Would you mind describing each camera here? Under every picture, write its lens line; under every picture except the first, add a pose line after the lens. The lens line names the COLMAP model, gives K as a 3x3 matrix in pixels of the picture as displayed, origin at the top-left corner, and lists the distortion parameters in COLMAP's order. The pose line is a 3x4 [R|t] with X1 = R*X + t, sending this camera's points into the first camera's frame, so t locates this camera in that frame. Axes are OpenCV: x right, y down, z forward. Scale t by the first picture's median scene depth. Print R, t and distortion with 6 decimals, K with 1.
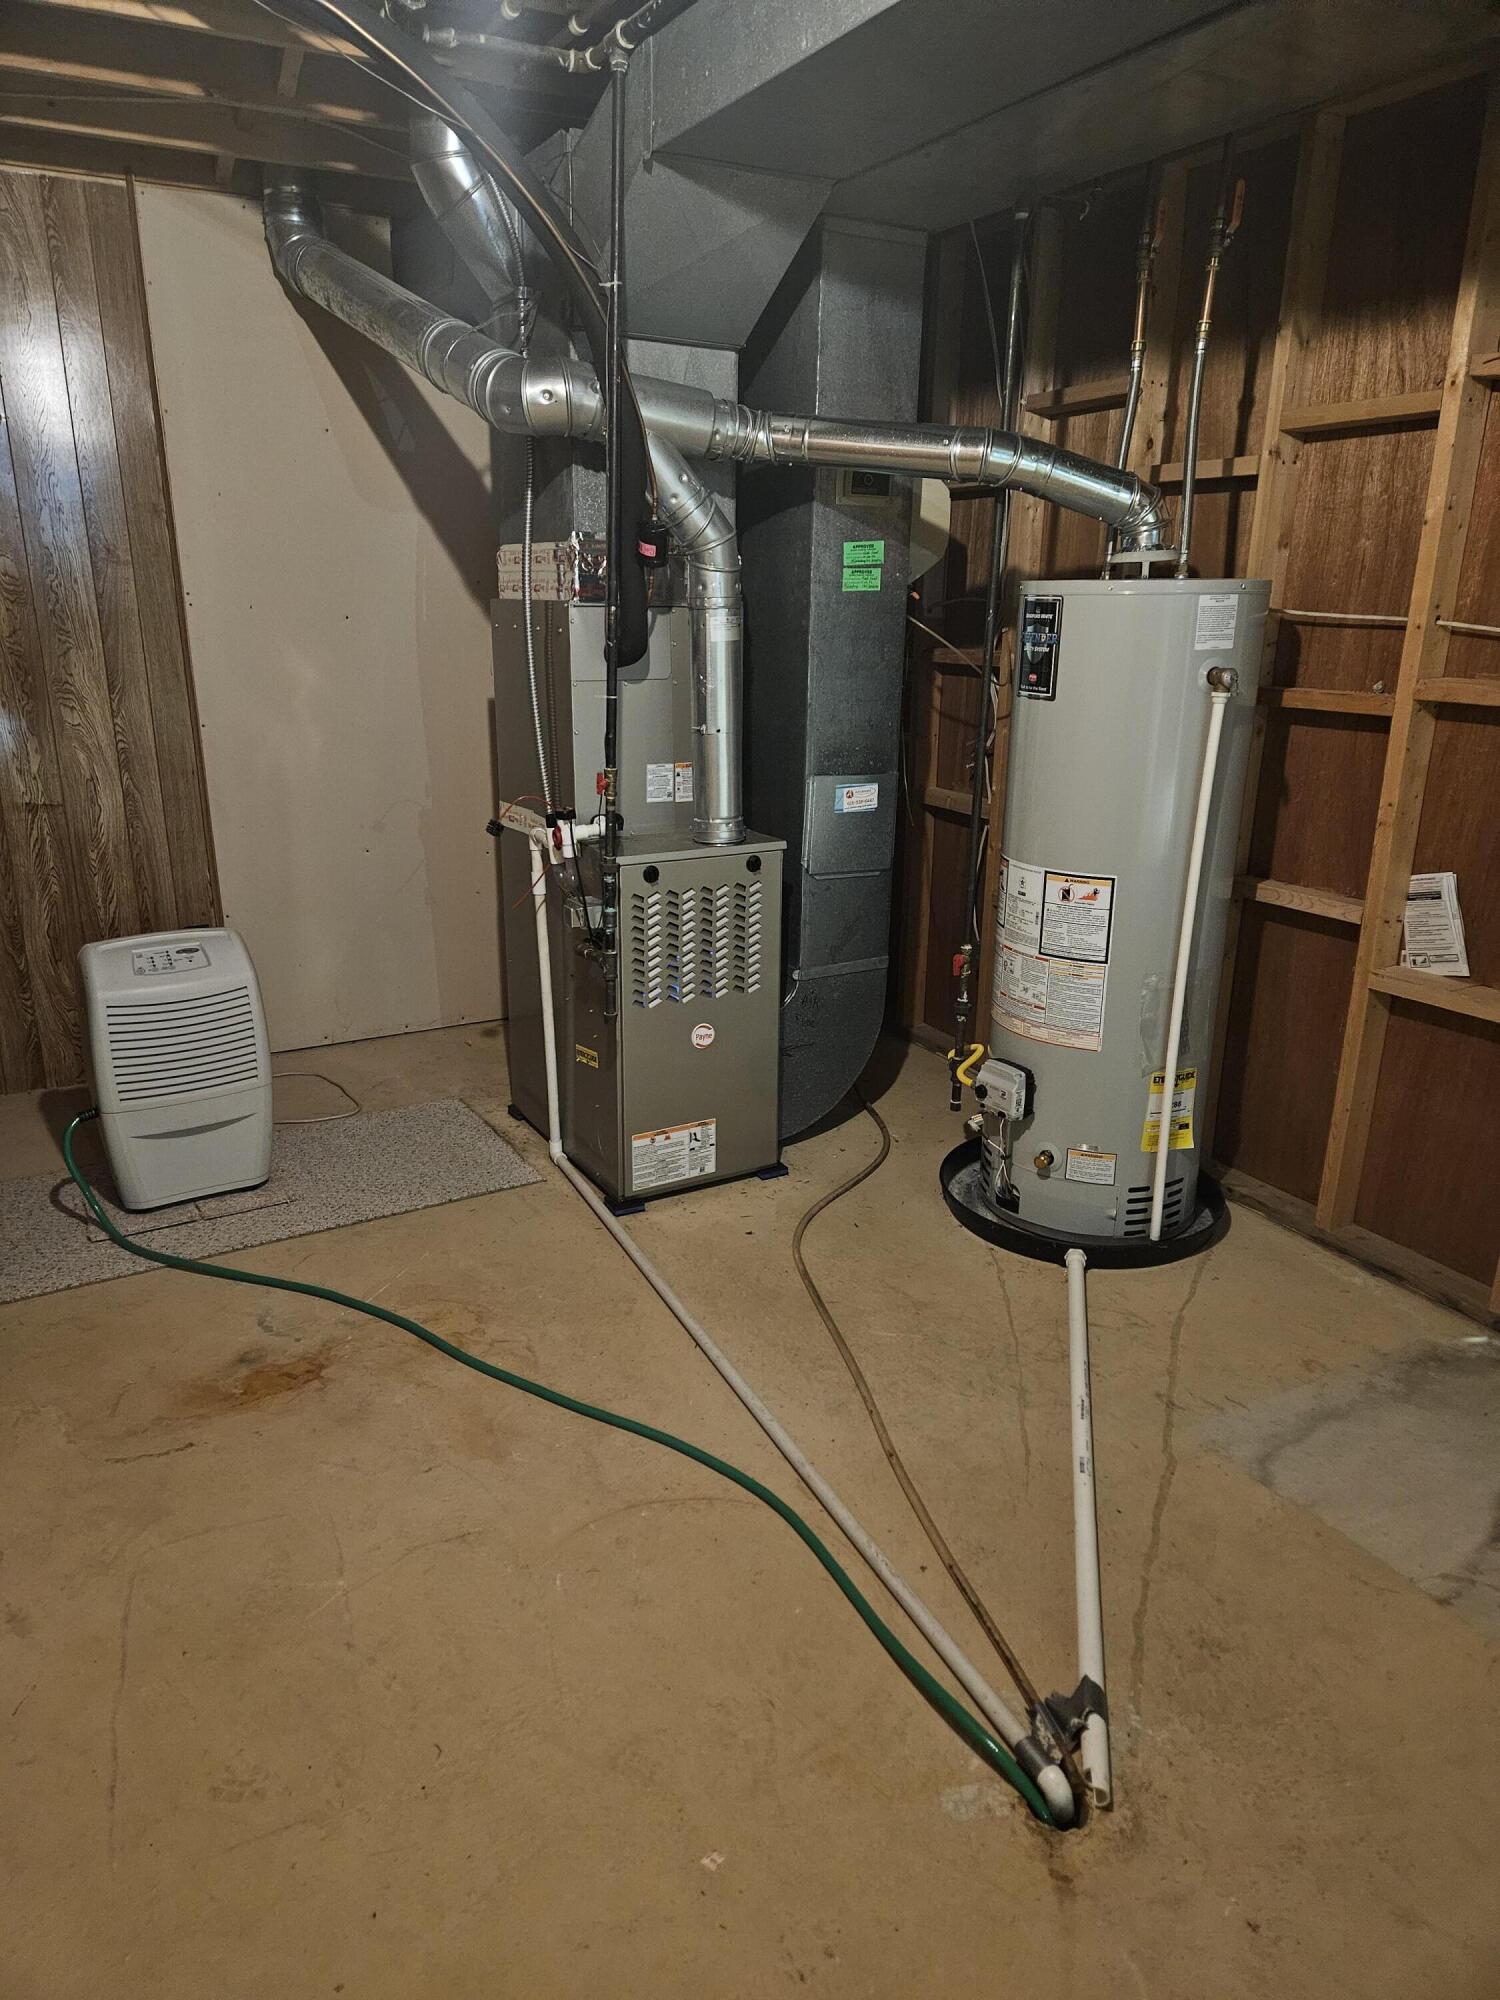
lens RADIAL K [[1326.1, 0, 751.1], [0, 1326.1, 987.8], [0, 0, 1]] dist [0.051616, -0.033182]
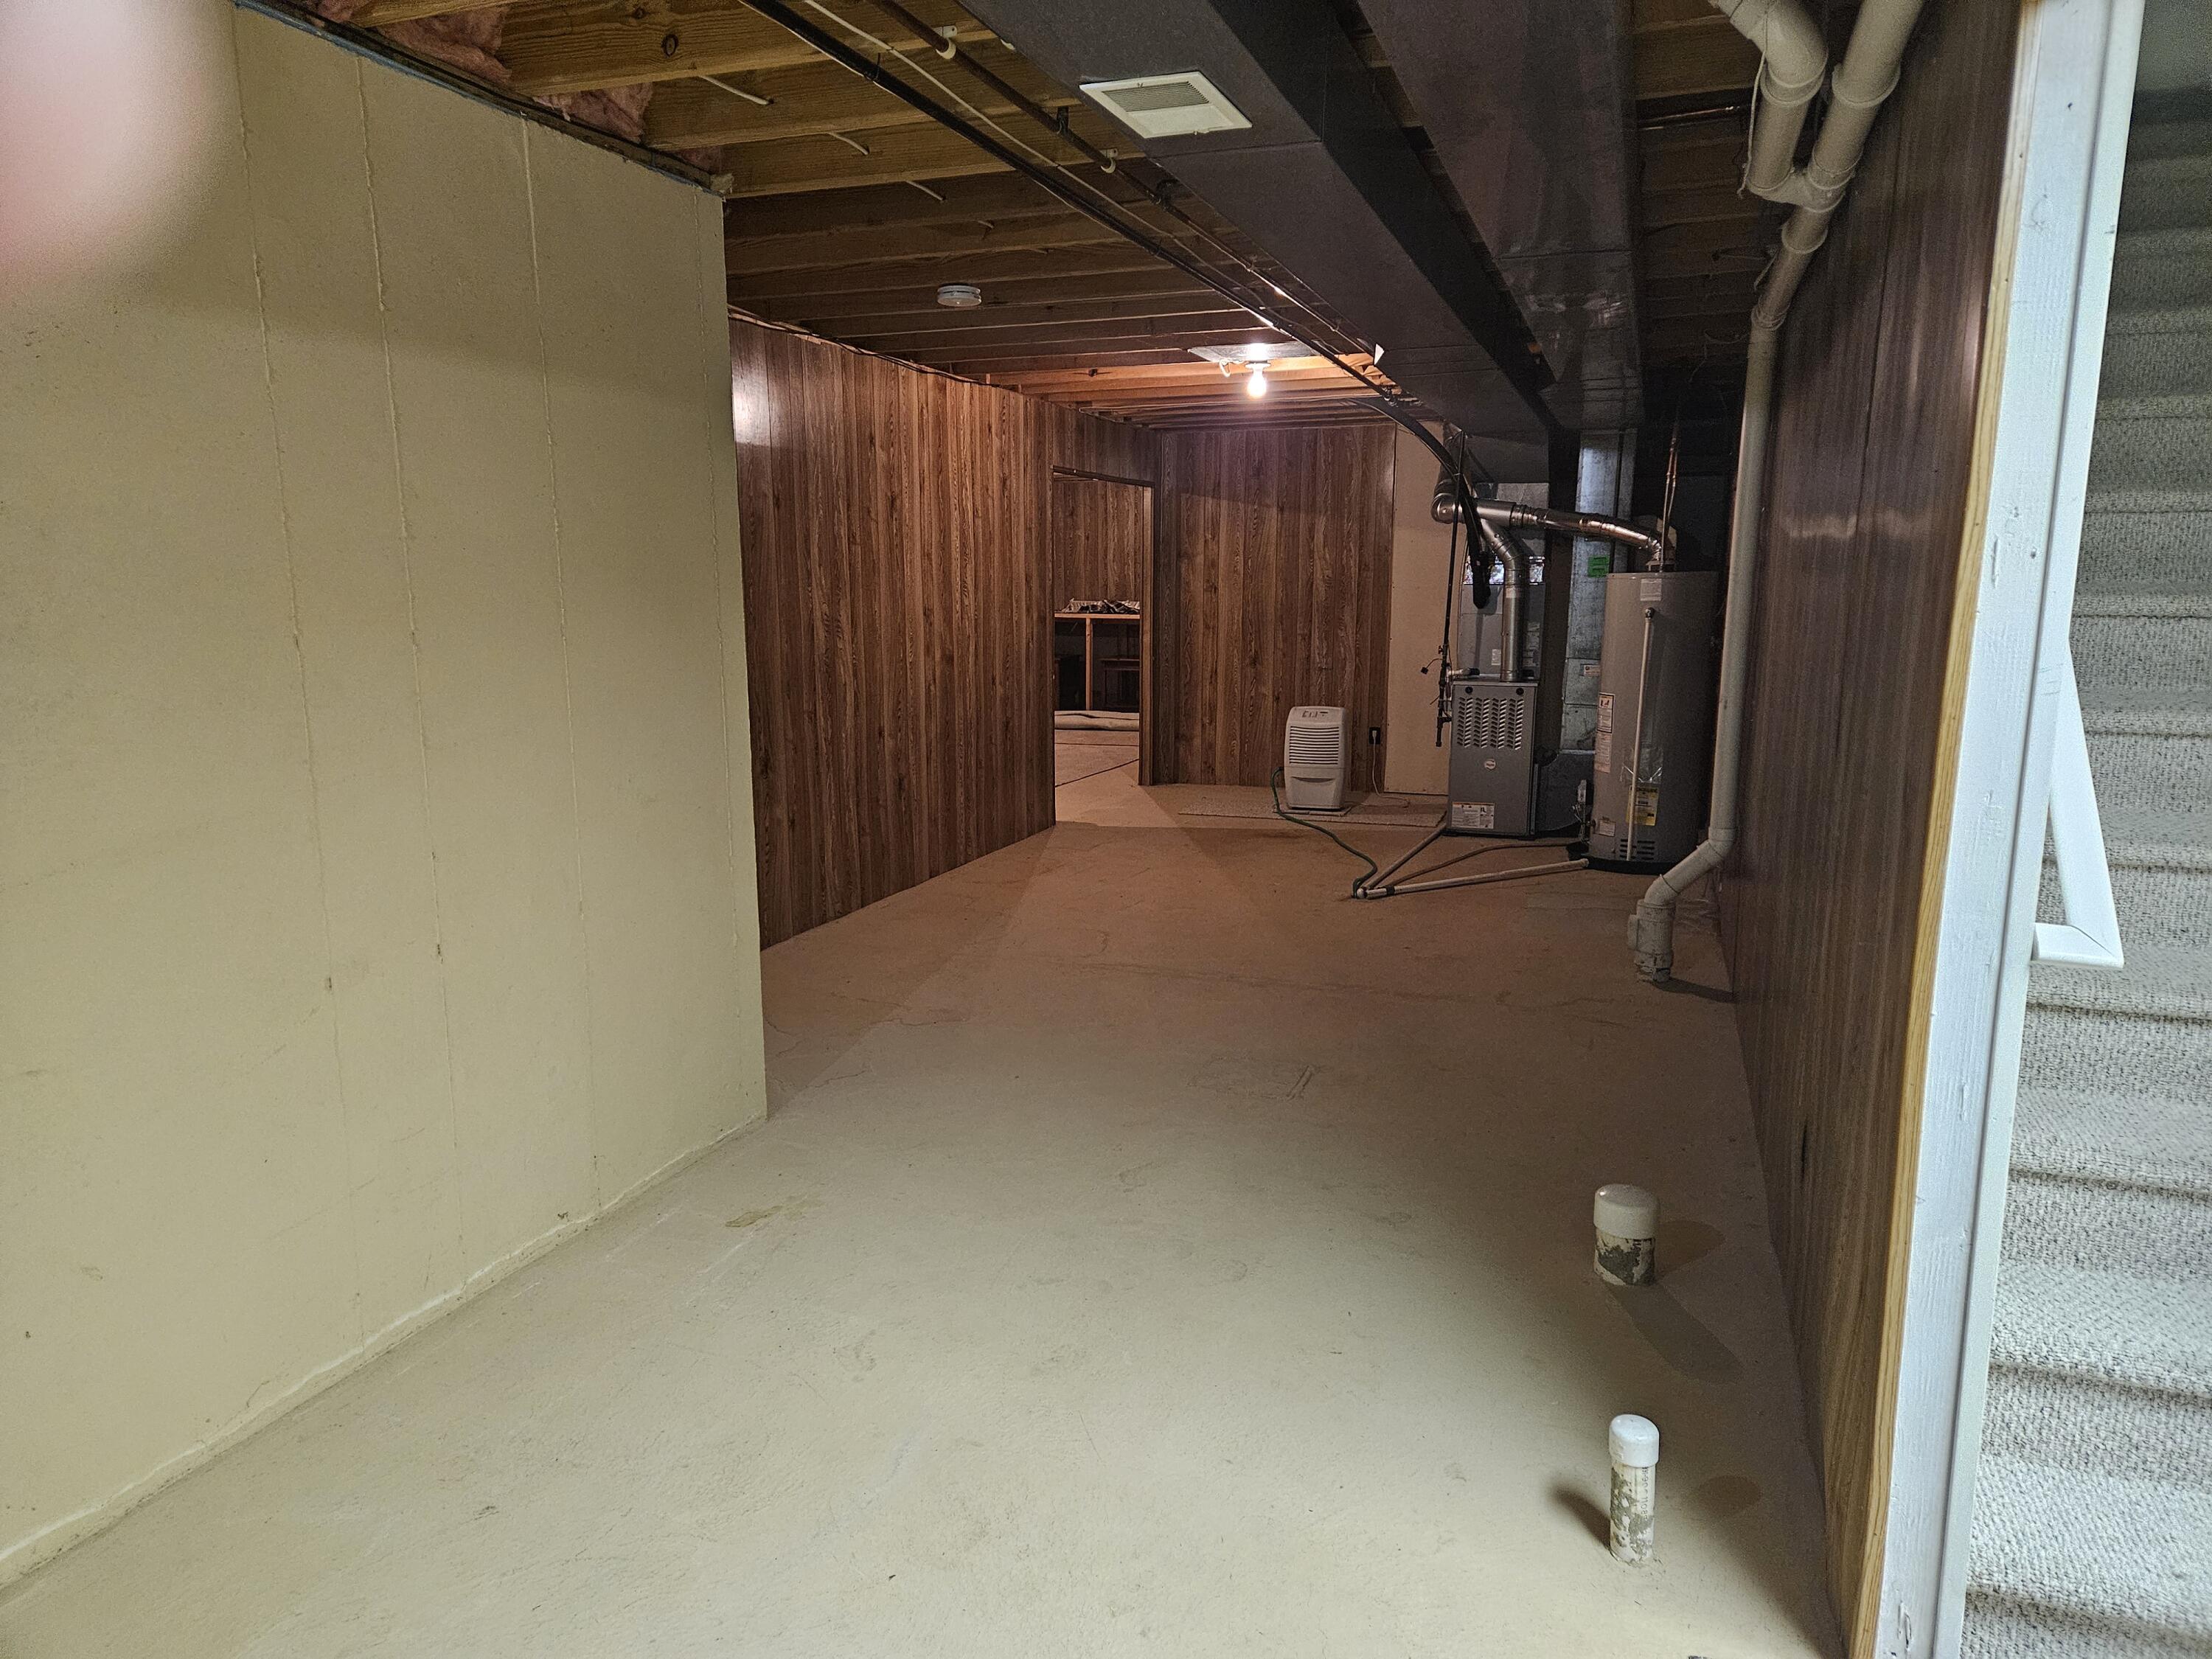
lens RADIAL K [[1466.7, 0, 1109.4], [0, 1466.7, 833.0], [0, 0, 1]] dist [0.051616, -0.033182]
pose [[0.644250, 0.119216, -0.755466, 1.573194], [-0.210794, 0.977196, -0.025555, 0.378900], [0.735192, 0.175711, 0.654689, -1.205825]]
